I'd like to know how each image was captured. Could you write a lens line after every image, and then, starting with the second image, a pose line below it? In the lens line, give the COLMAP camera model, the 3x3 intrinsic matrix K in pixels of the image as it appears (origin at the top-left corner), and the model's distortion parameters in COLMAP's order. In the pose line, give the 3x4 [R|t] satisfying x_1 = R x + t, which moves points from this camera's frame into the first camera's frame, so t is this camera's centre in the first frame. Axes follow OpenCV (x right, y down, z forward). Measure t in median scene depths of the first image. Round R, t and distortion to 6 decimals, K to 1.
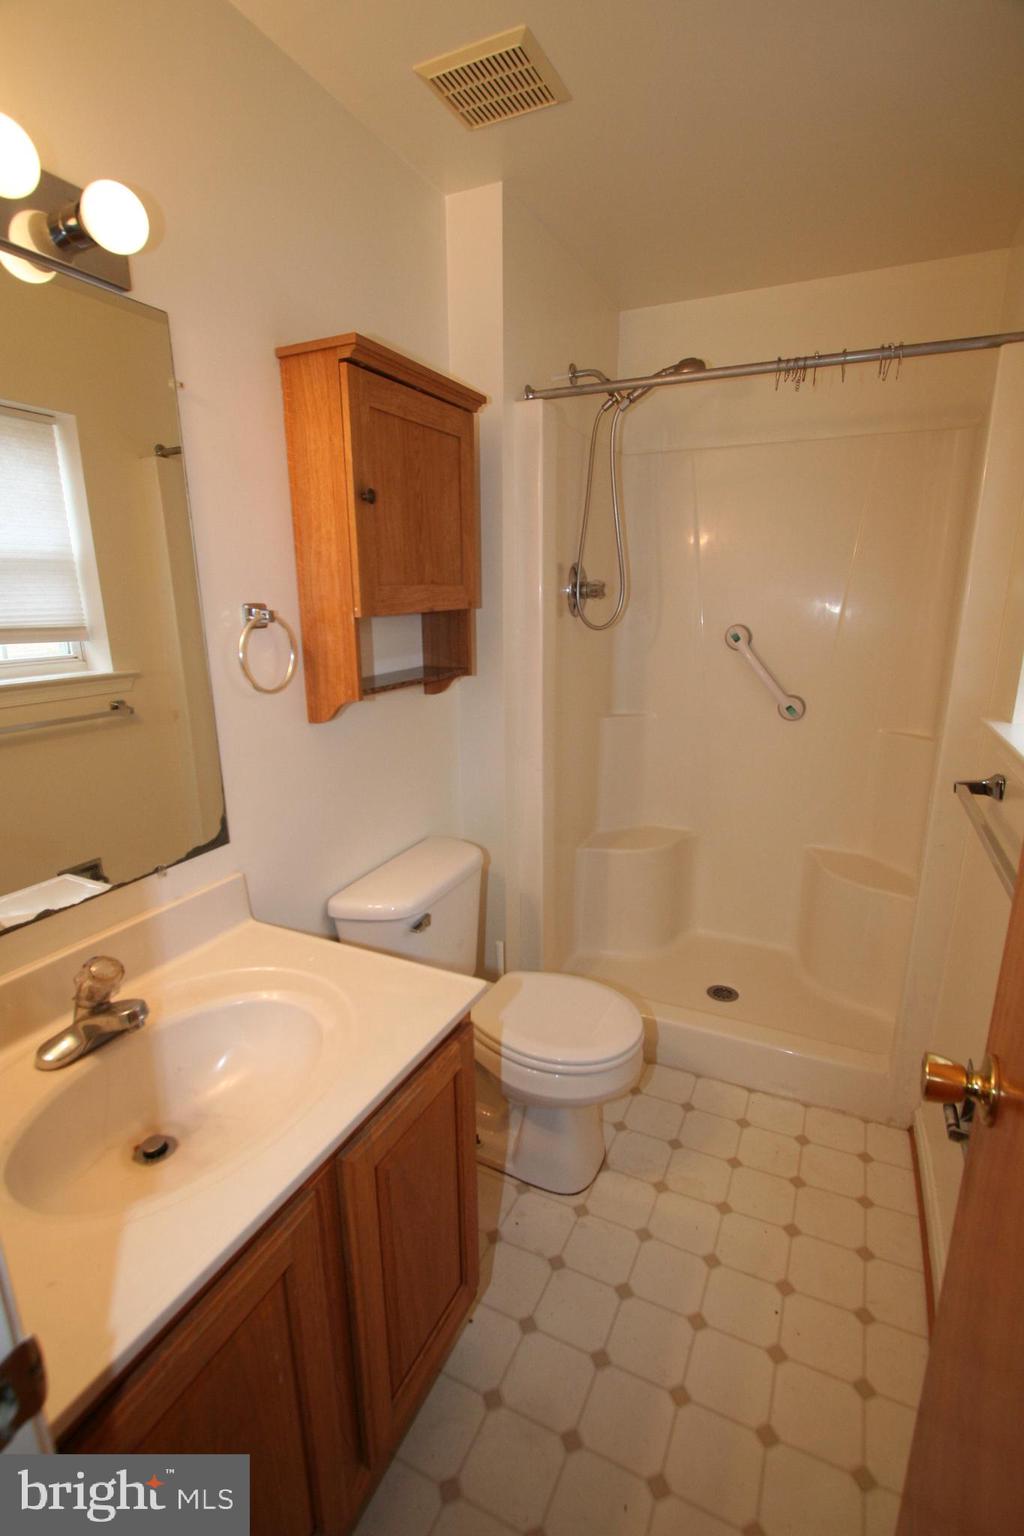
lens RADIAL K [[718.3, 0, 512.0], [0, 718.3, 768.0], [0, 0, 1]] dist [-0.000459, -0.000210]
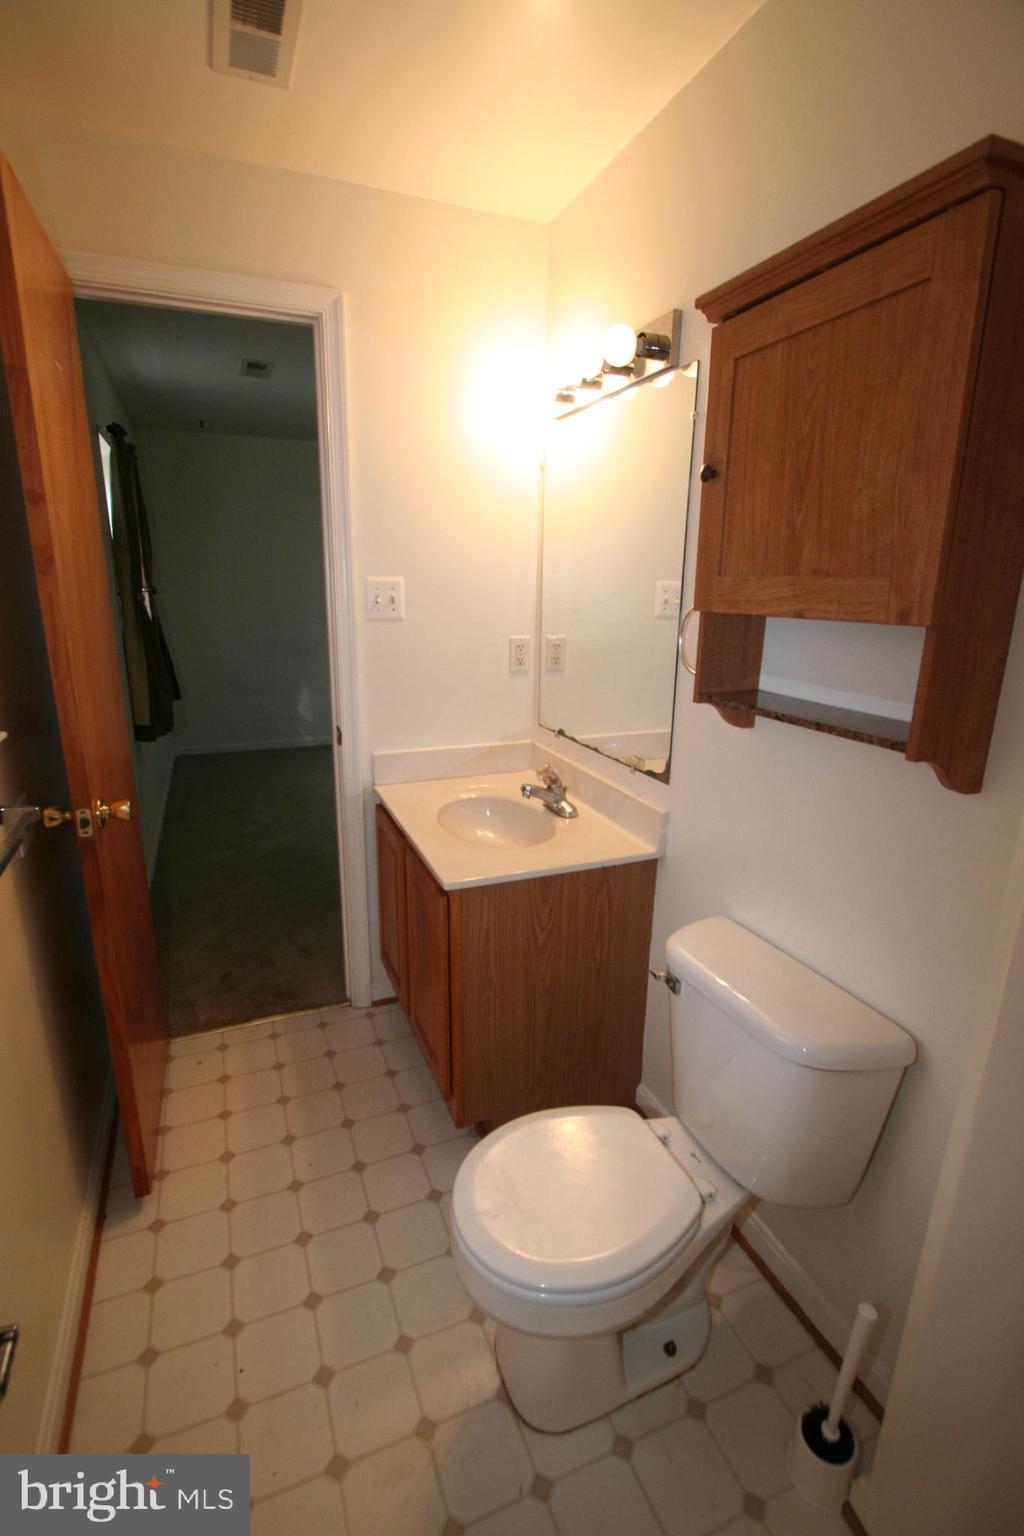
lens RADIAL K [[719.3, 0, 505.1], [0, 719.3, 770.5], [0, 0, 1]] dist [-0.002029, -0.000329]
pose [[-0.675633, 0.194374, -0.711153, 0.594557], [-0.186622, 0.888109, 0.420040, -0.341598], [0.713227, 0.416510, -0.563762, 1.326178]]
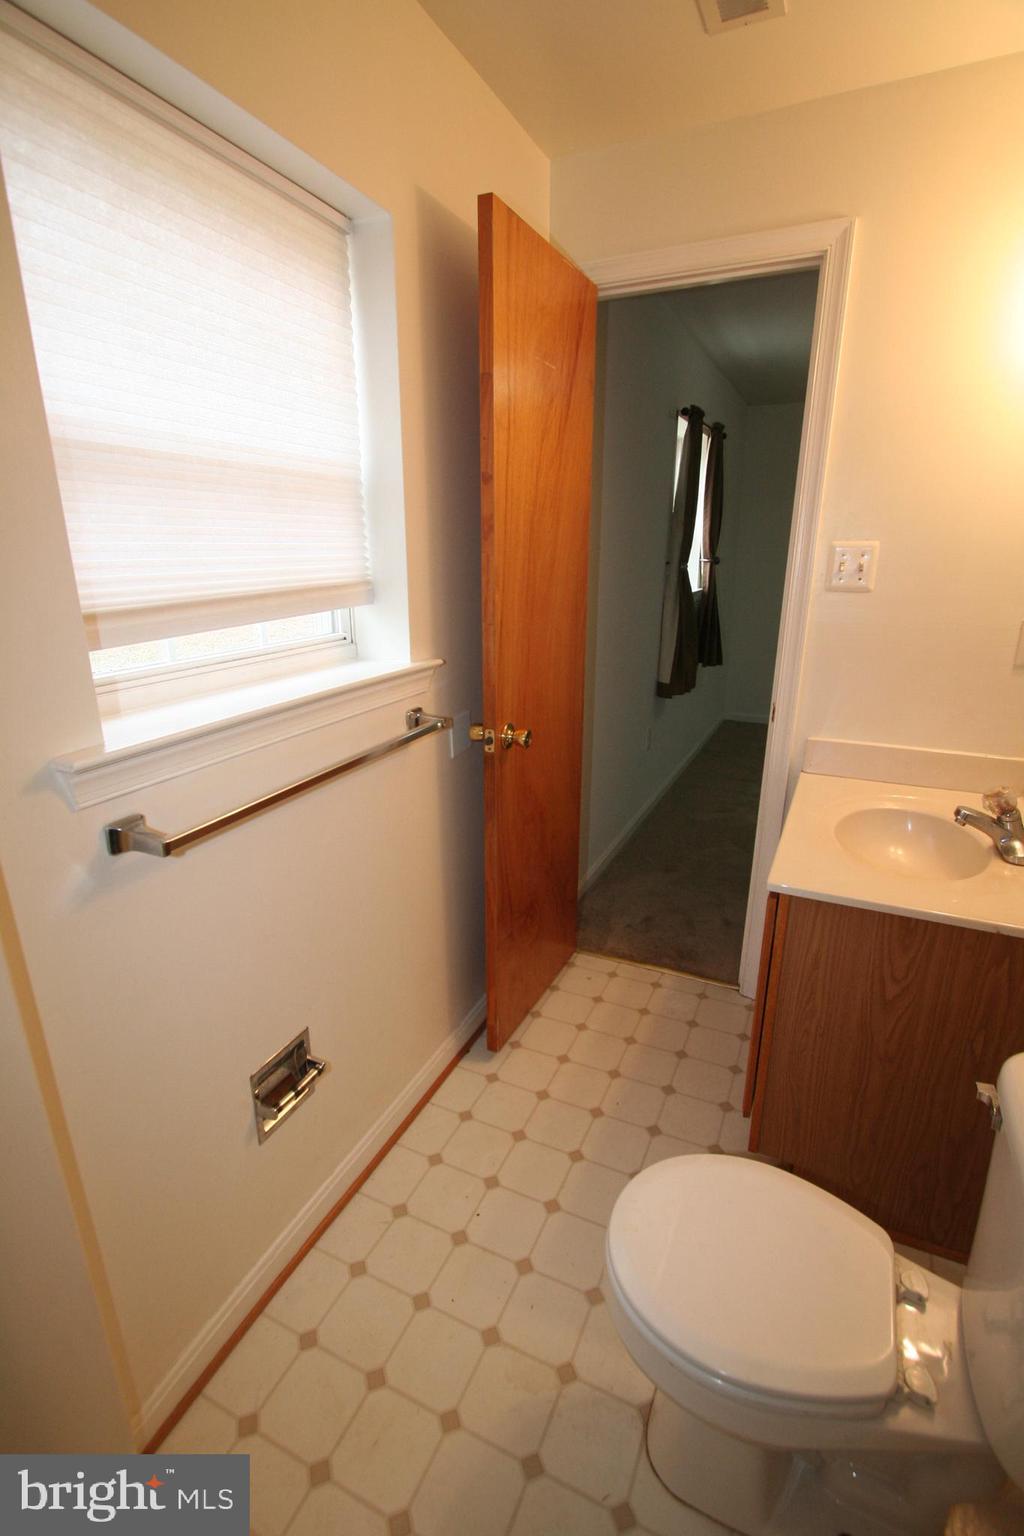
lens RADIAL K [[718.3, 0, 512.0], [0, 718.3, 768.0], [0, 0, 1]] dist [-0.000459, -0.000210]
pose [[-0.999875, 0.011569, -0.010789, 0.294884], [0.004259, 0.853699, 0.520749, -0.356668], [0.015235, 0.520638, -0.853642, 1.456057]]
